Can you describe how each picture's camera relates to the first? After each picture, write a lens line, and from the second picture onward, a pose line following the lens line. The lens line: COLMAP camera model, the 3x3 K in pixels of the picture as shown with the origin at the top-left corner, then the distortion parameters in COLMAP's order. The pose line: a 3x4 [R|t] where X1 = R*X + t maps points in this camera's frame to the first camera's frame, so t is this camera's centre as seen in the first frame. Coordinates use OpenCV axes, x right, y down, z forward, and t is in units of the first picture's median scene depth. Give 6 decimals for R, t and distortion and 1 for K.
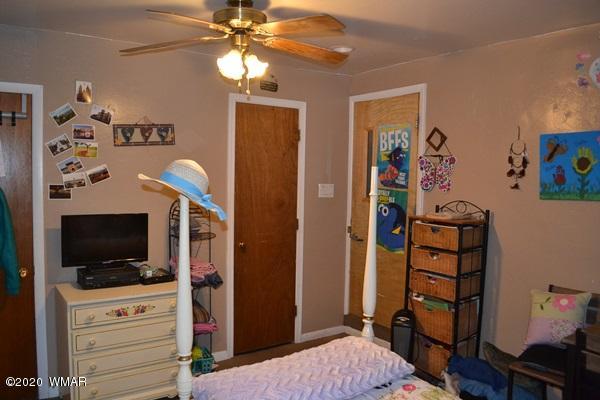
lens RADIAL K [[481.5, 0, 297.3], [0, 481.5, 202.0], [0, 0, 1]] dist [-0.078166, 0.004753]
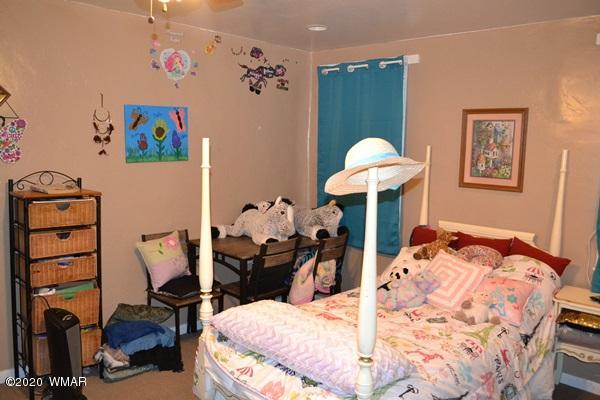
lens RADIAL K [[481.5, 0, 297.3], [0, 481.5, 202.0], [0, 0, 1]] dist [-0.078166, 0.004753]
pose [[-0.174518, -0.133796, 0.975522, -0.684306], [0.034110, 0.989309, 0.141789, -0.061998], [-0.984063, 0.058020, -0.168088, 0.815283]]
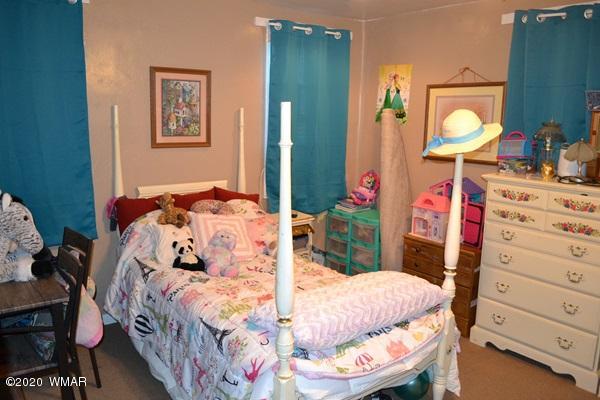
lens RADIAL K [[481.5, 0, 297.3], [0, 481.5, 202.0], [0, 0, 1]] dist [-0.078166, 0.004753]
pose [[-0.998301, -0.027826, -0.051196, 0.133683], [-0.039430, 0.969492, 0.241930, -0.082594], [0.042902, 0.243537, -0.968942, 1.377921]]
